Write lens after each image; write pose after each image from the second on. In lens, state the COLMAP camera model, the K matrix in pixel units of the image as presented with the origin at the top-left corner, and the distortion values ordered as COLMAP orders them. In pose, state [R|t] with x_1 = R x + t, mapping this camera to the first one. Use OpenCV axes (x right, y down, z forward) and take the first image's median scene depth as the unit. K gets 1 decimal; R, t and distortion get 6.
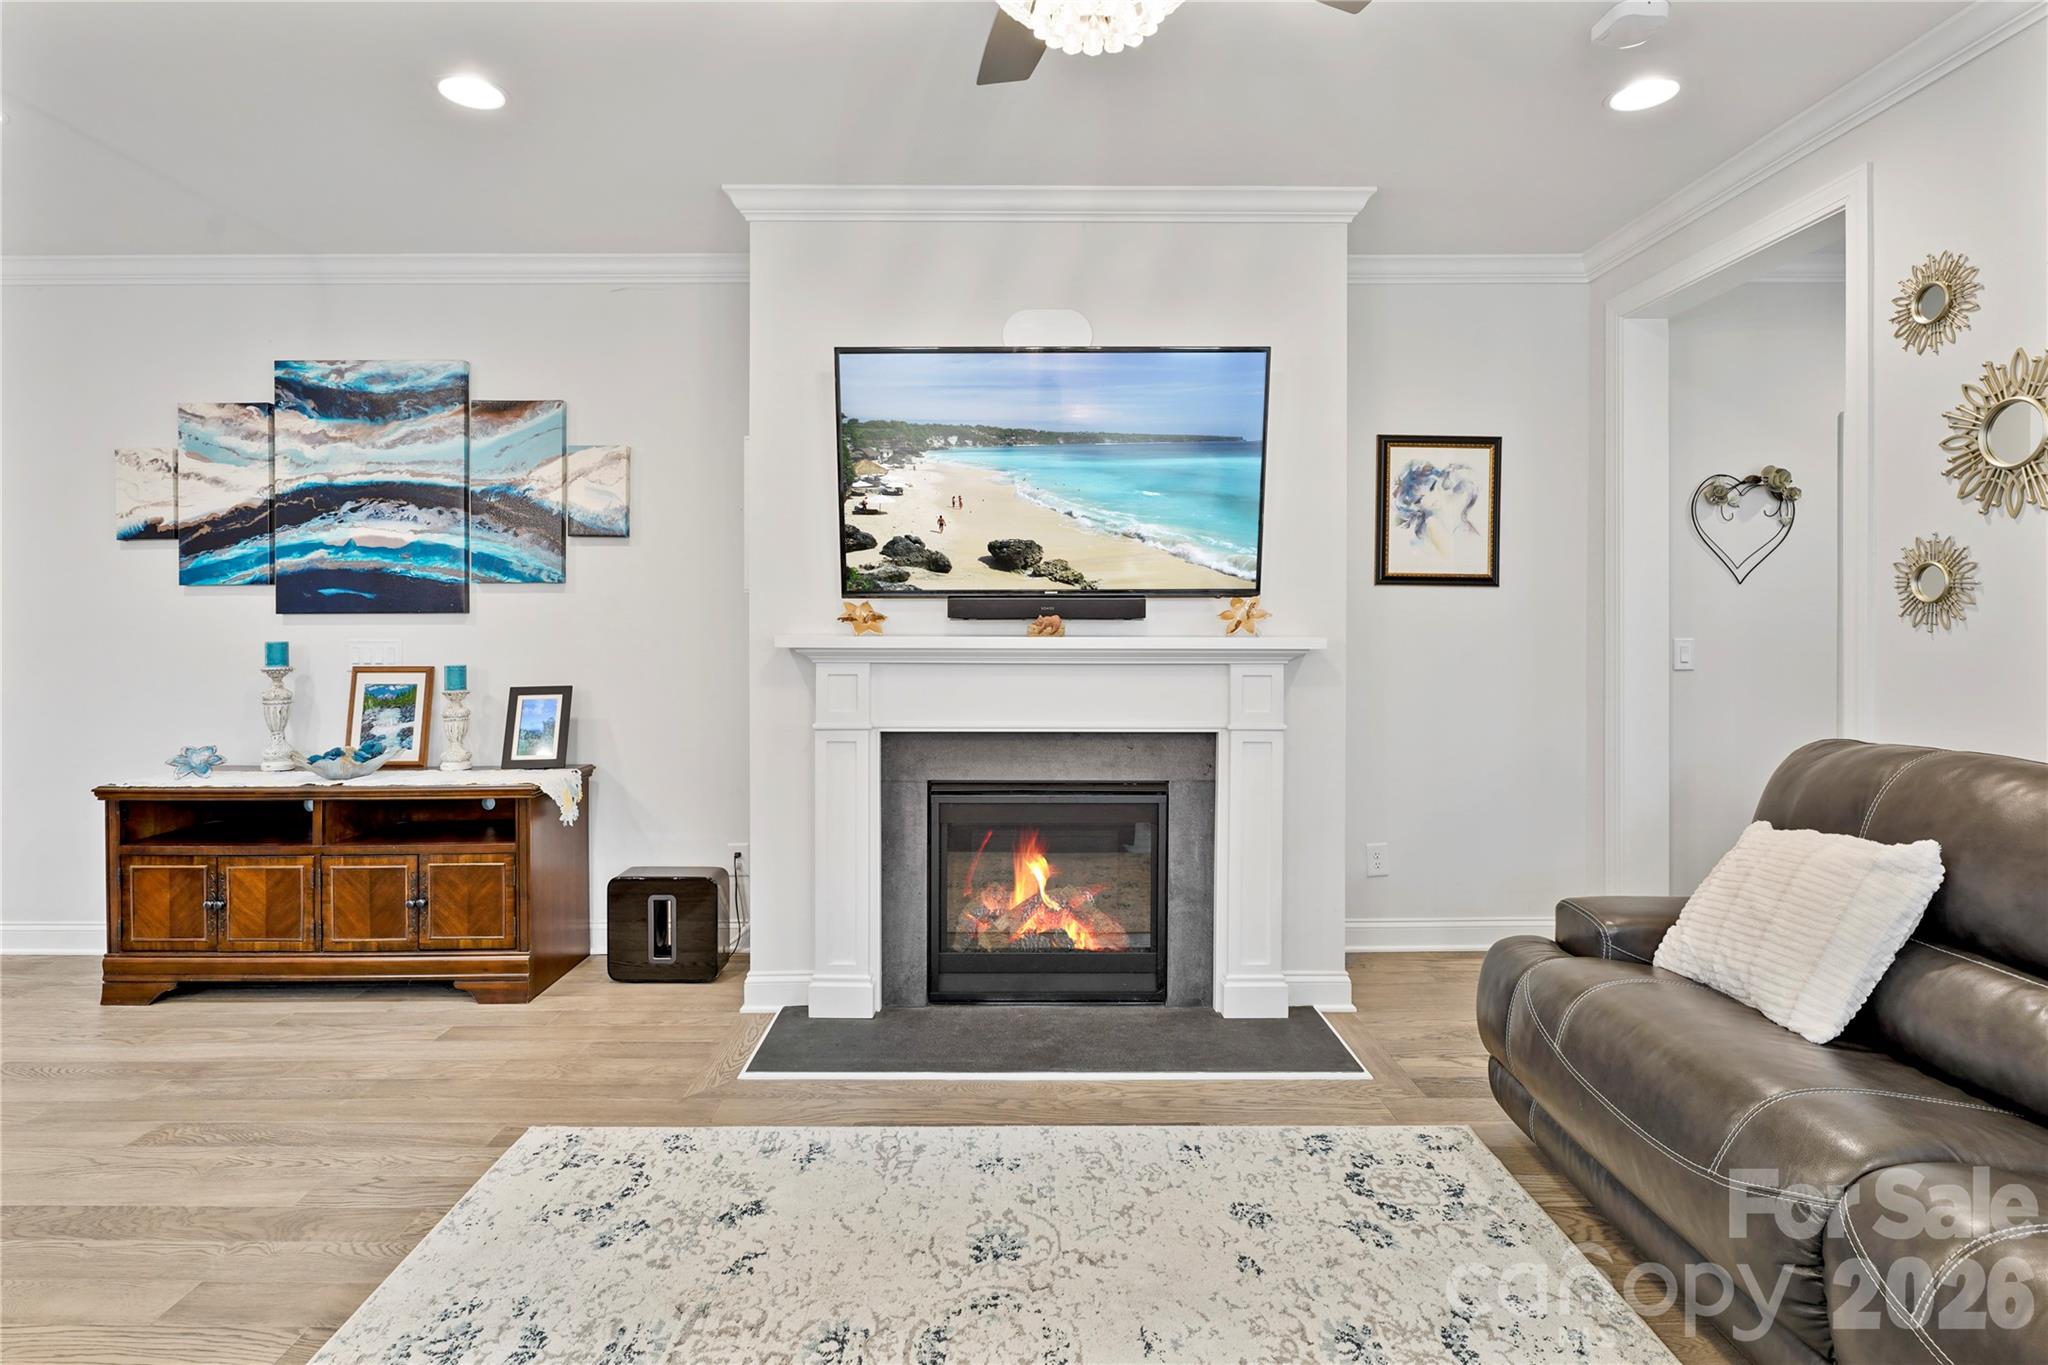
lens RADIAL K [[1010.7, 0, 1016.1], [0, 1010.7, 631.3], [0, 0, 1]] dist [-0.005996, 0.000454]
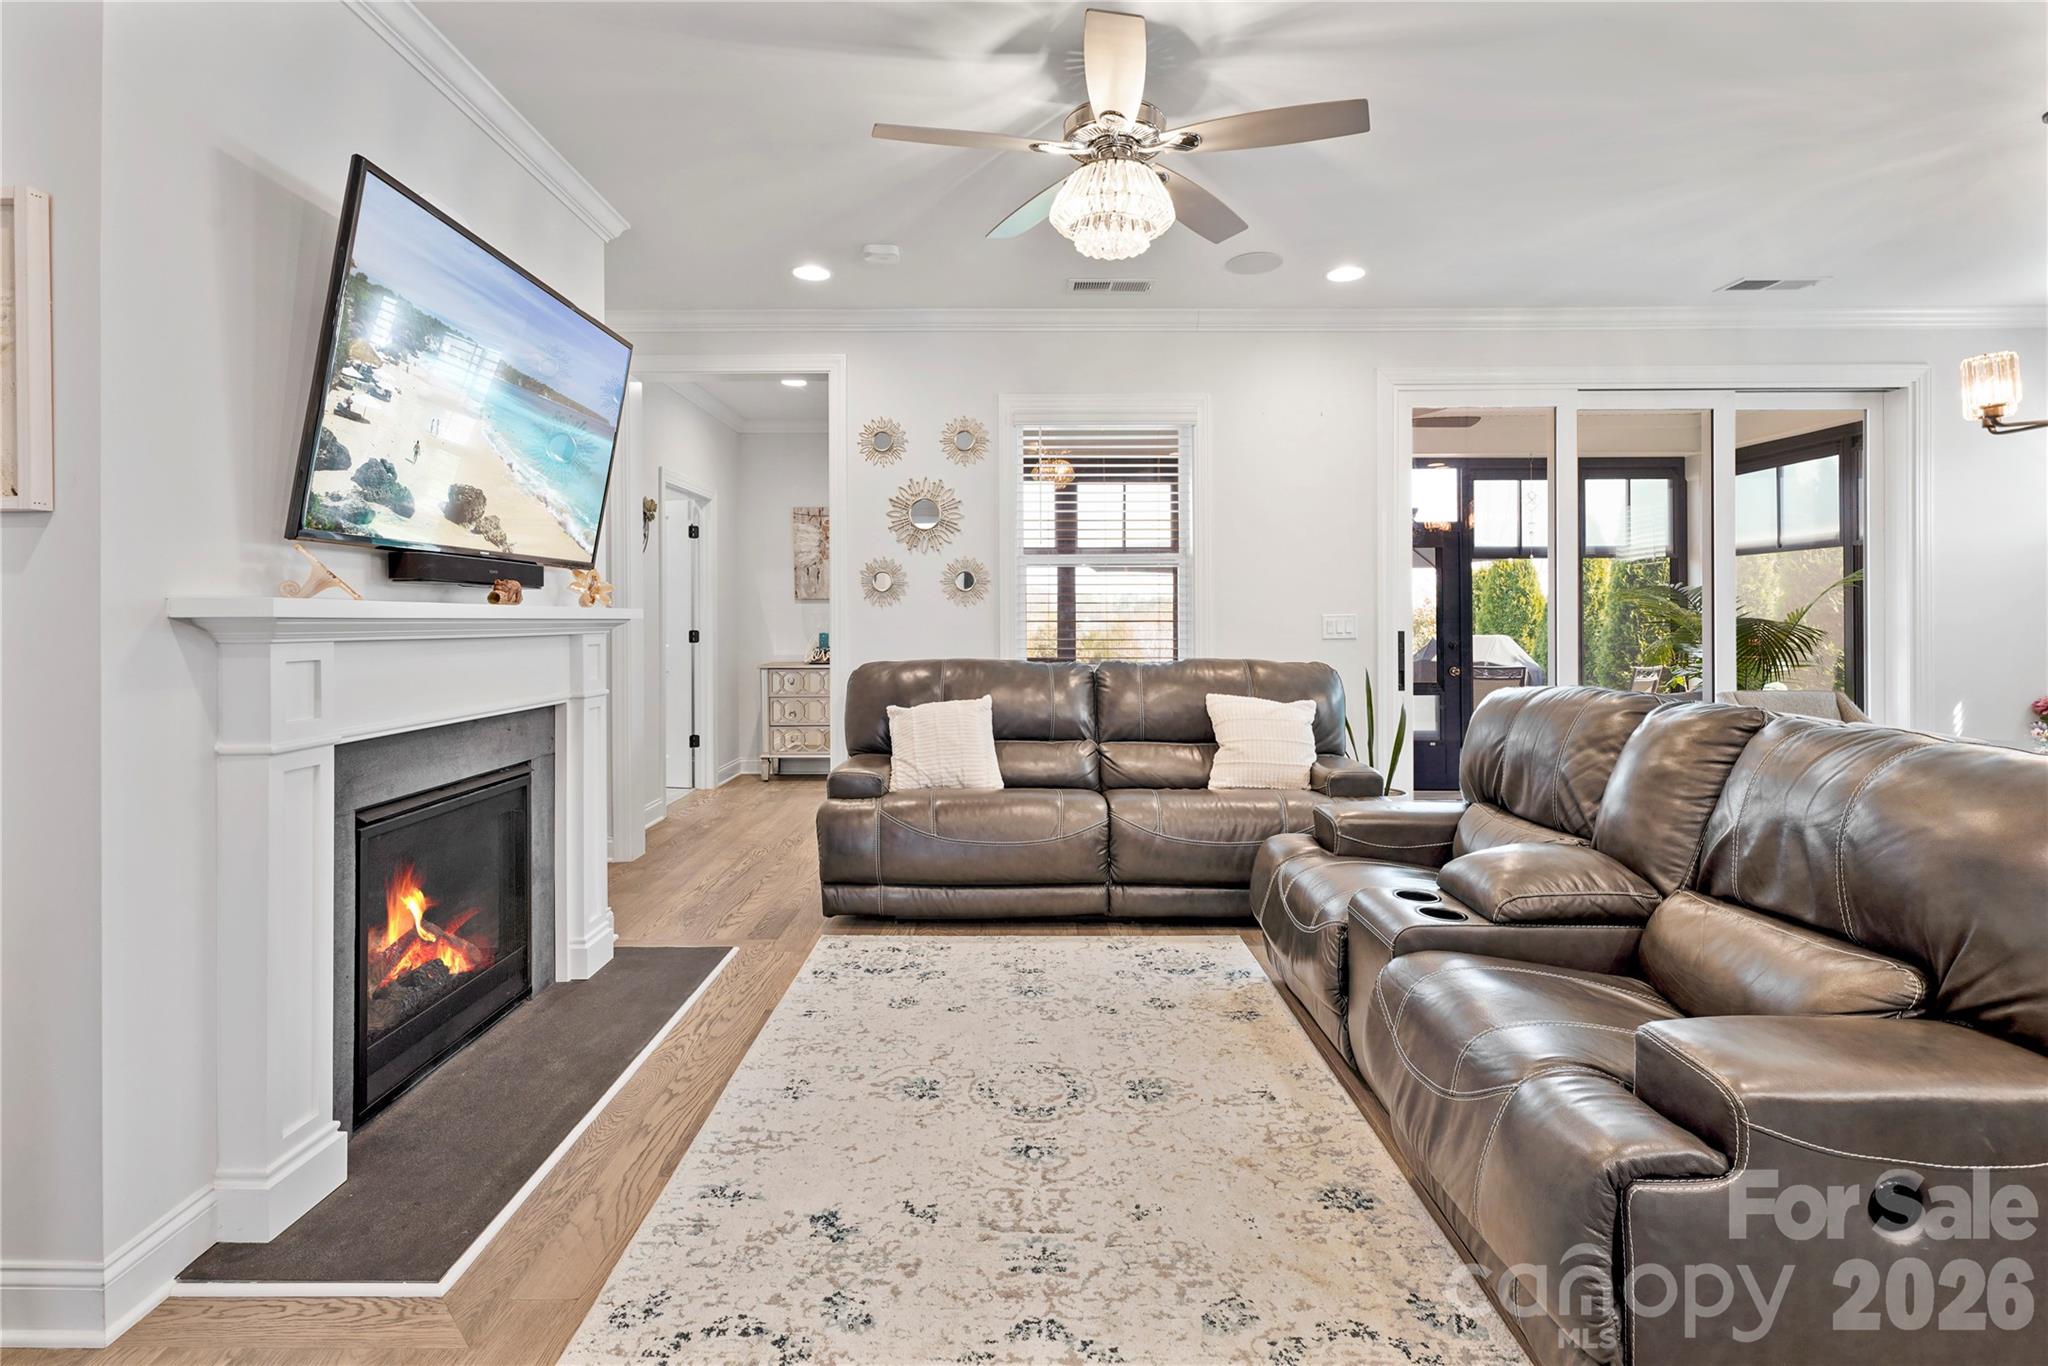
lens RADIAL K [[962.9, 0, 1011.8], [0, 962.9, 616.1], [0, 0, 1]] dist [0.007385, -0.000012]
pose [[0.012980, 0.001675, 0.999914, -0.733815], [0.011720, 0.999930, -0.001827, 0.019480], [-0.999847, 0.011743, 0.012959, 0.526713]]
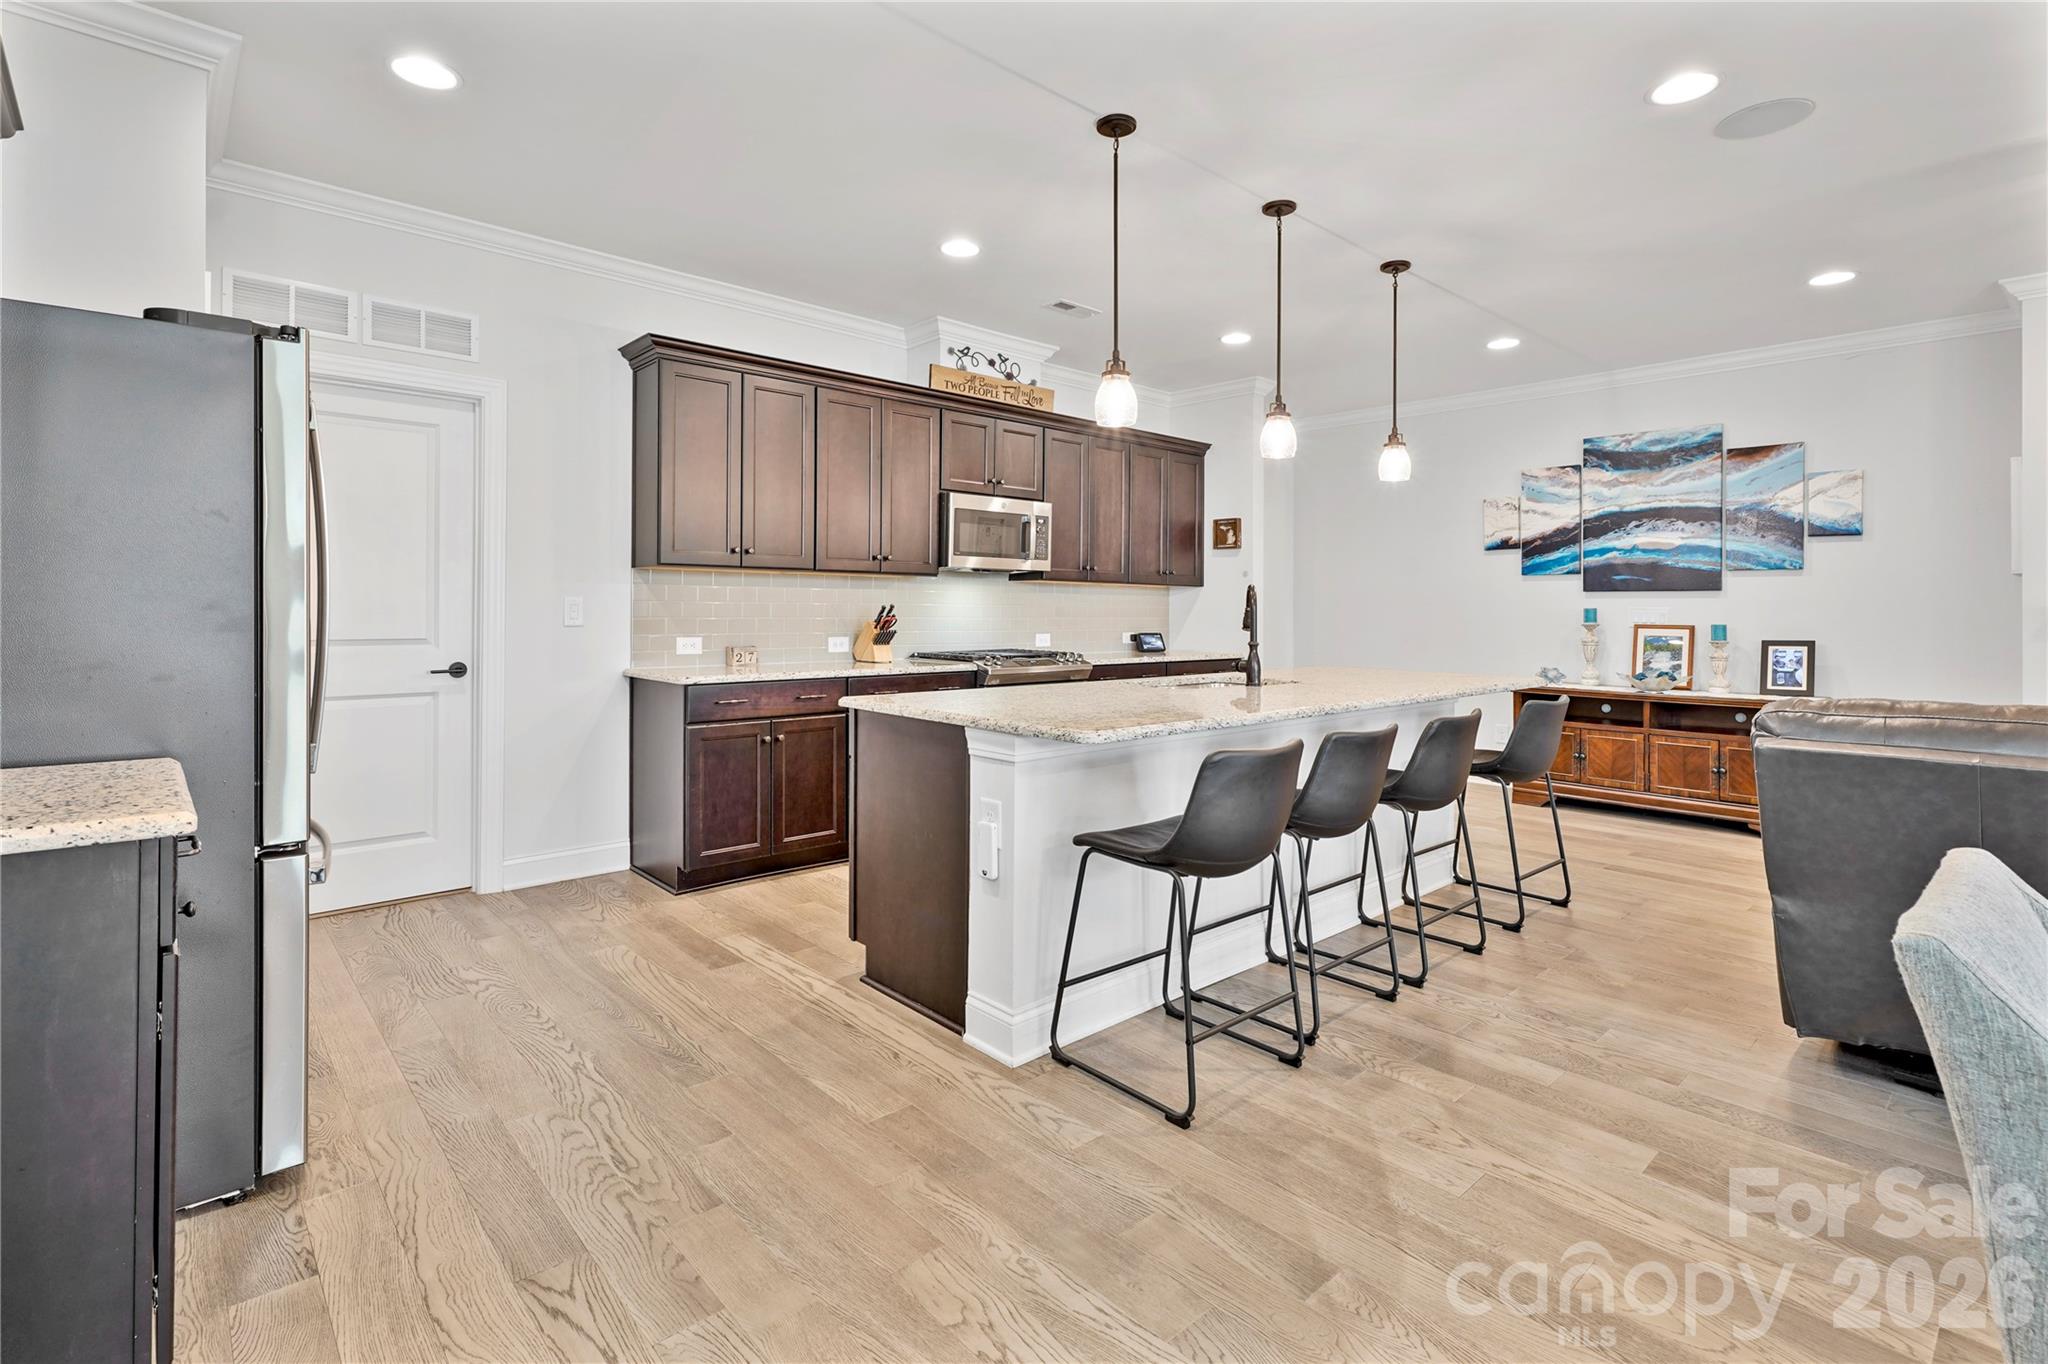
lens RADIAL K [[970.1, 0, 1023.0], [0, 970.1, 602.6], [0, 0, 1]] dist [-0.013374, 0.015583]
pose [[0.664319, 0.004673, -0.747435, -0.180479], [-0.017281, 0.999809, -0.009109, 0.035692], [0.747250, 0.018968, 0.664273, -0.848302]]
